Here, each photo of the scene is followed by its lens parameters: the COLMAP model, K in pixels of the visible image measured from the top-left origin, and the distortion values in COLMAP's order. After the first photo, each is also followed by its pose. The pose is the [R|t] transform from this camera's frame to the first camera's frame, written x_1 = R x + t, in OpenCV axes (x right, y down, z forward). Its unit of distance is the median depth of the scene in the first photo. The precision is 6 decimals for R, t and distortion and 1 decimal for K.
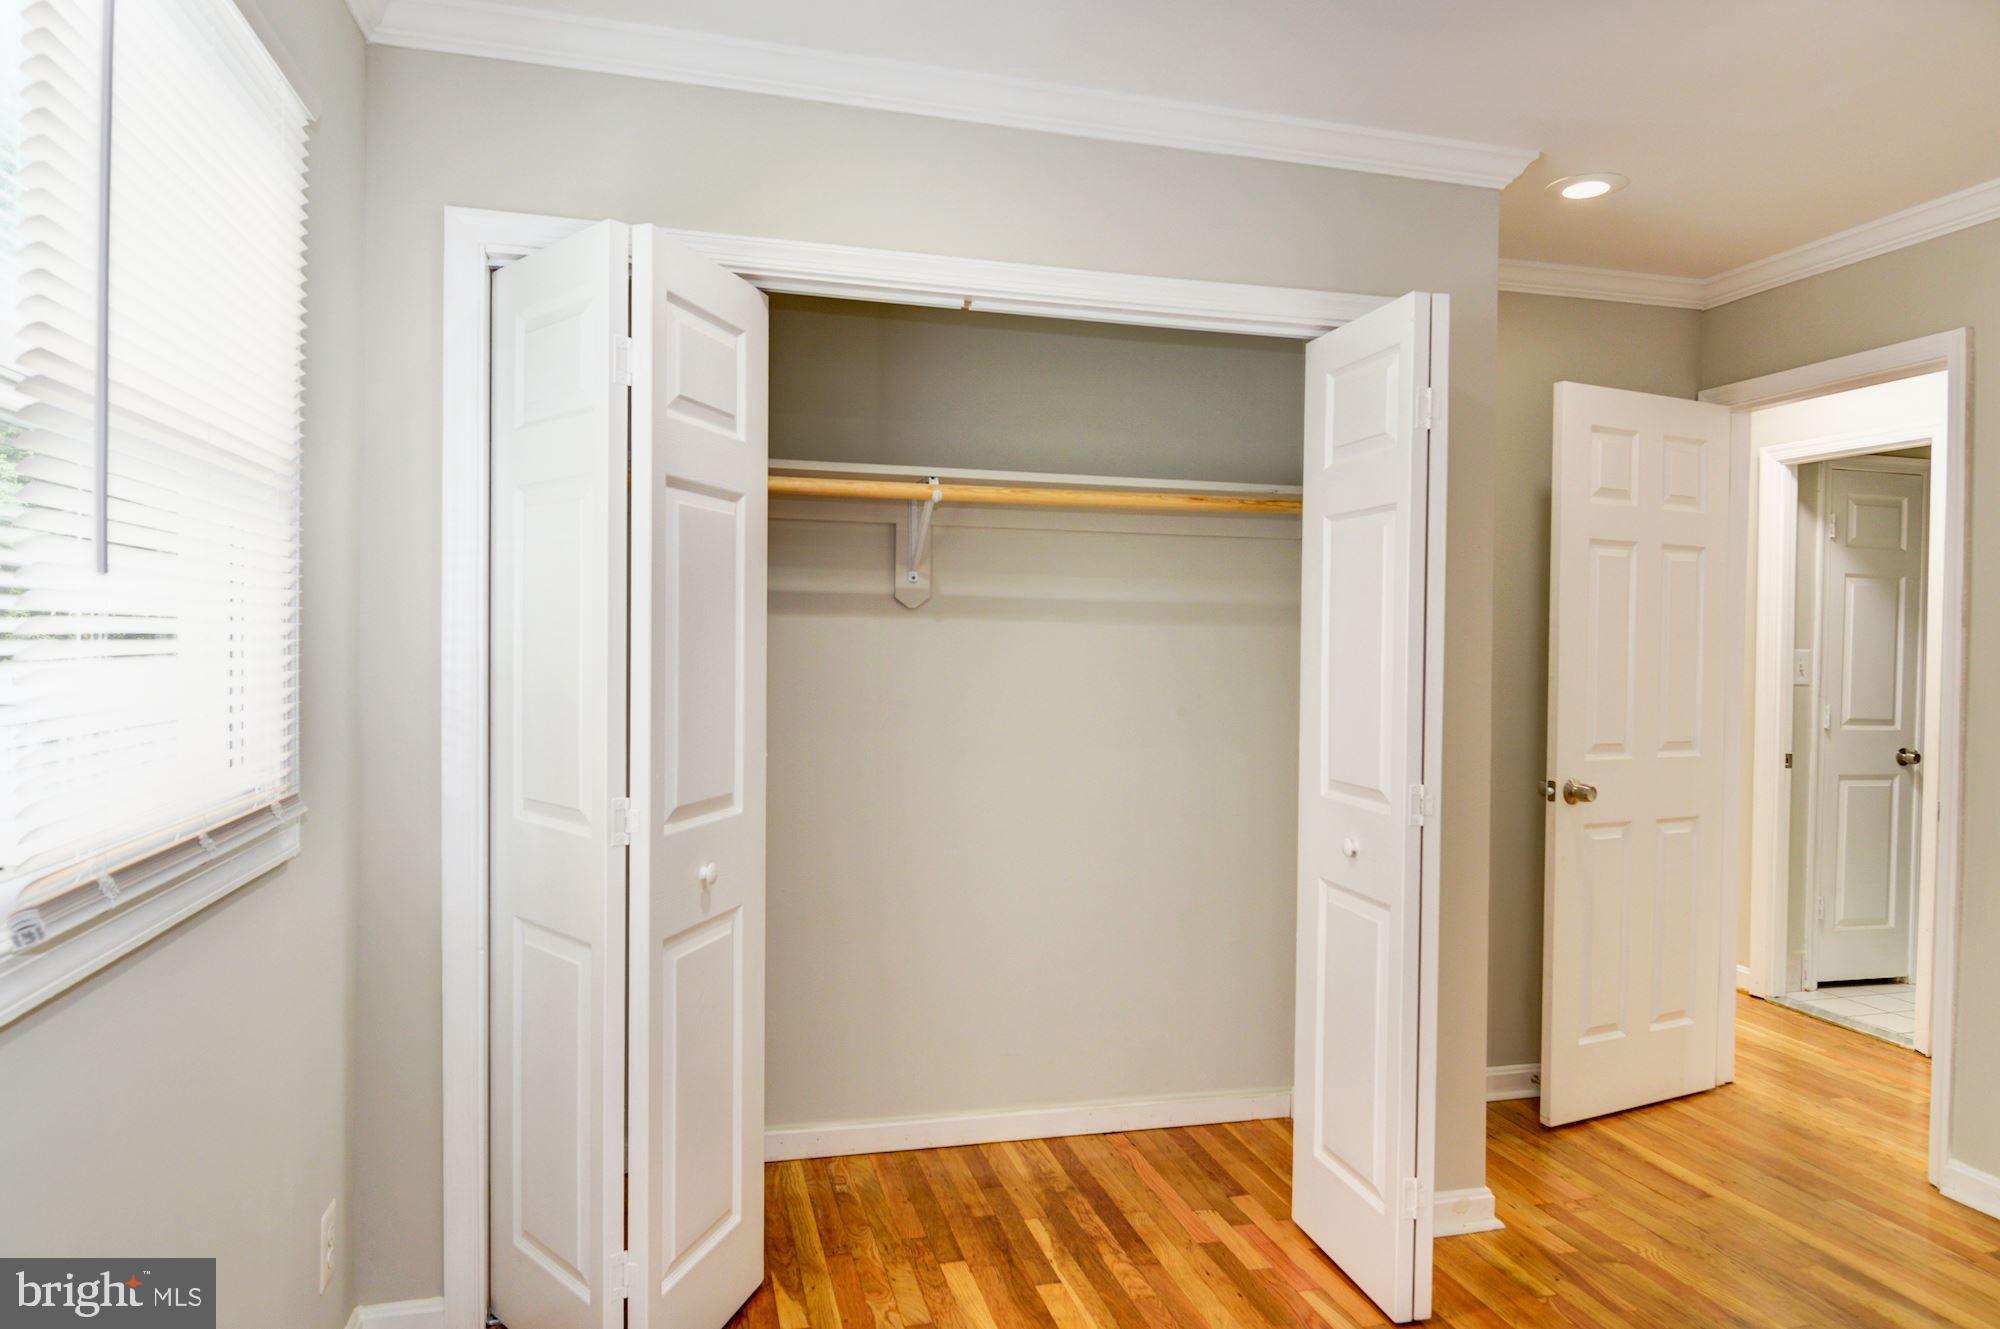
lens RADIAL K [[1268.8, 0, 1000.0], [0, 1268.8, 664.5], [0, 0, 1]] dist [-0.007351, -0.021364]
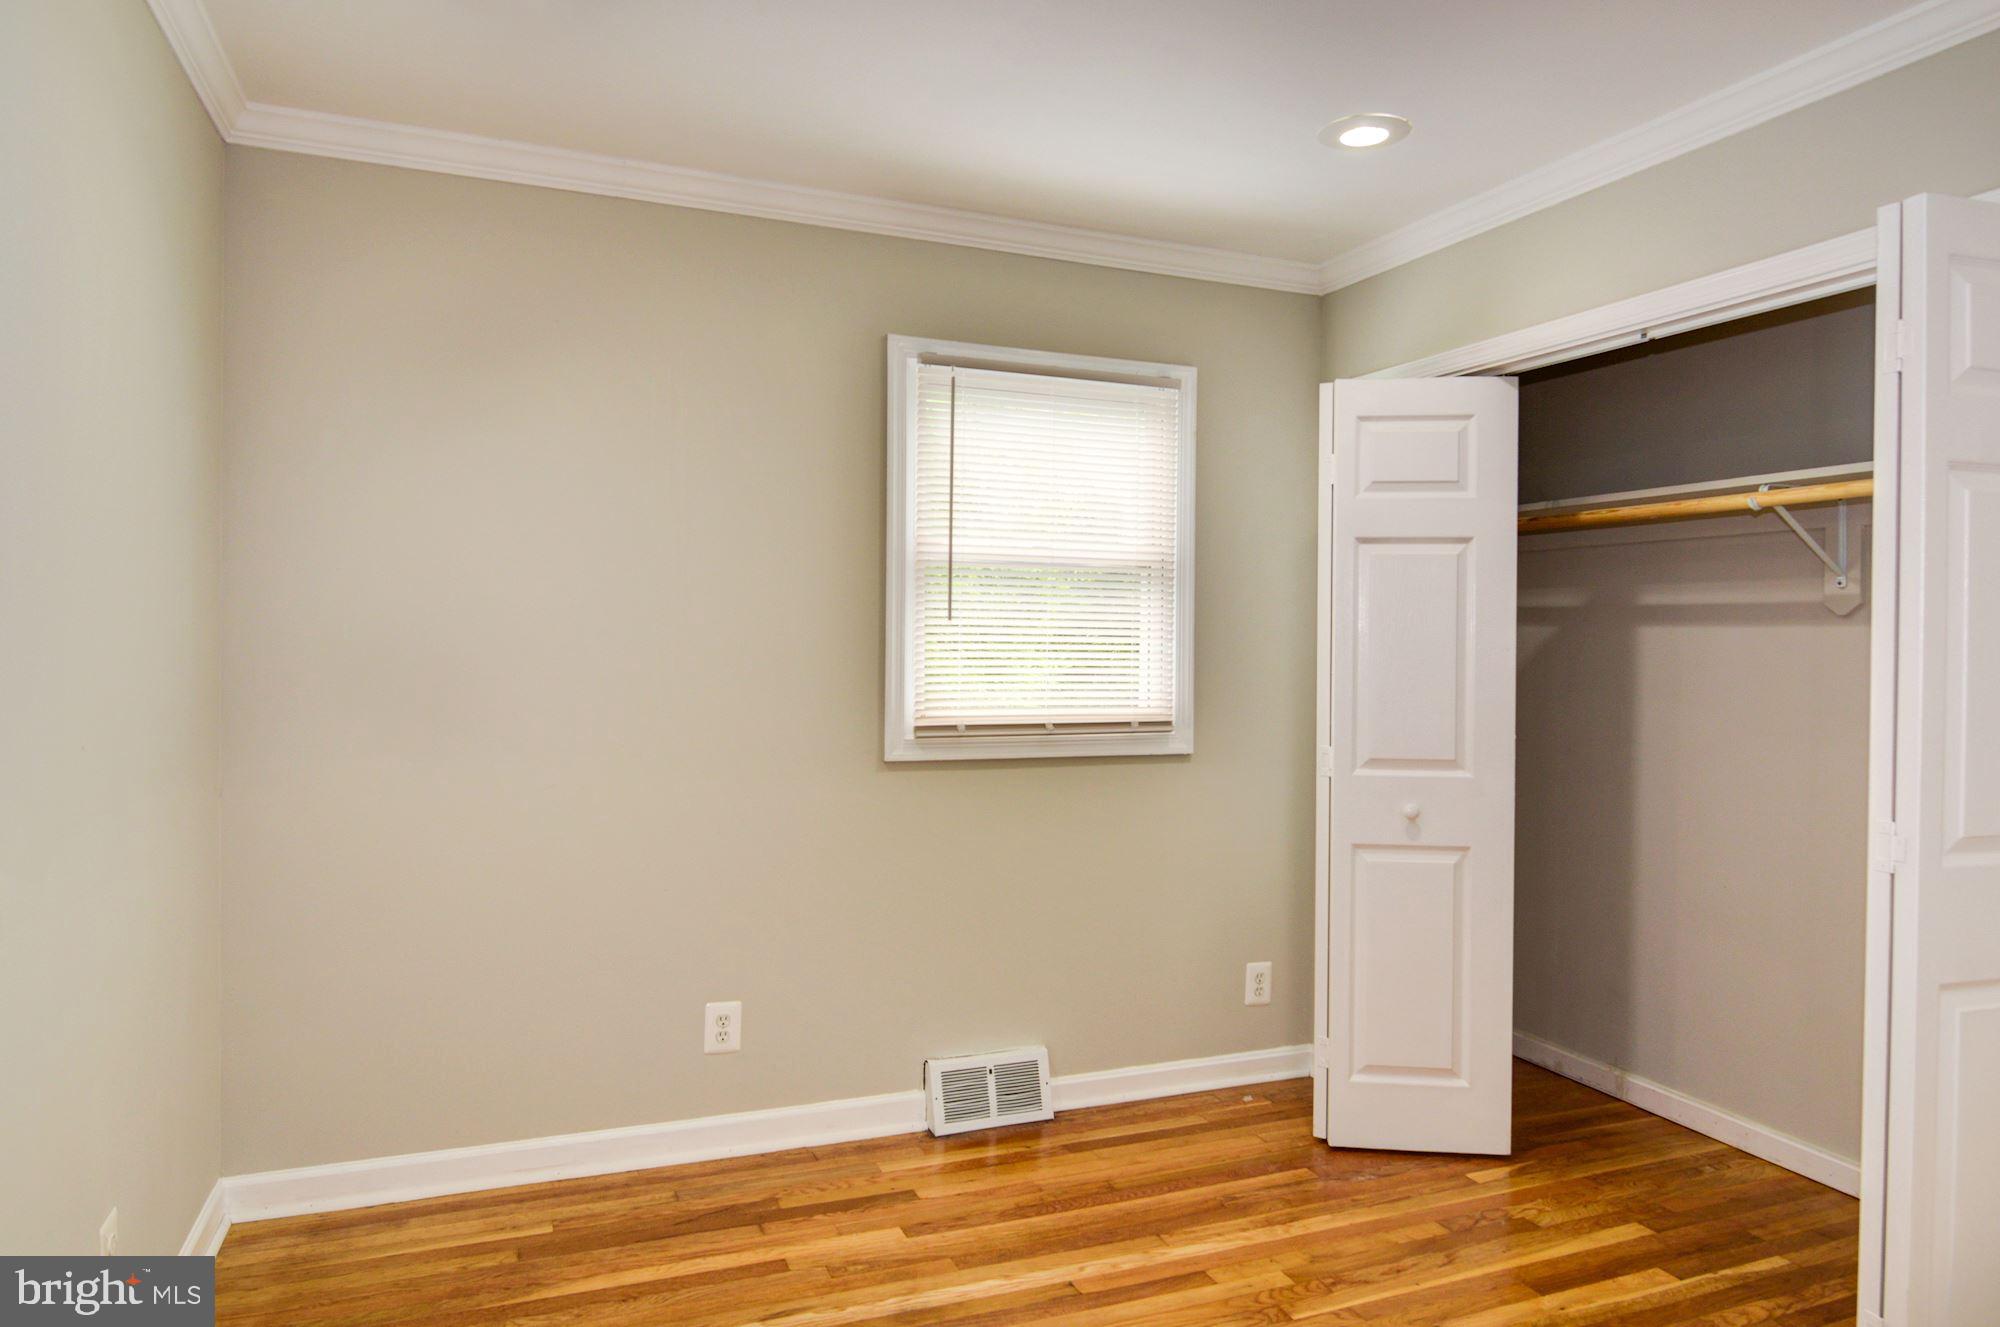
lens RADIAL K [[1254.2, 0, 1011.3], [0, 1254.2, 674.1], [0, 0, 1]] dist [-0.000561, -0.020990]
pose [[0.125110, 0.007631, -0.992114, 0.954260], [-0.028457, 0.999587, 0.004100, 0.016328], [0.991735, 0.027720, 0.125275, 0.327965]]
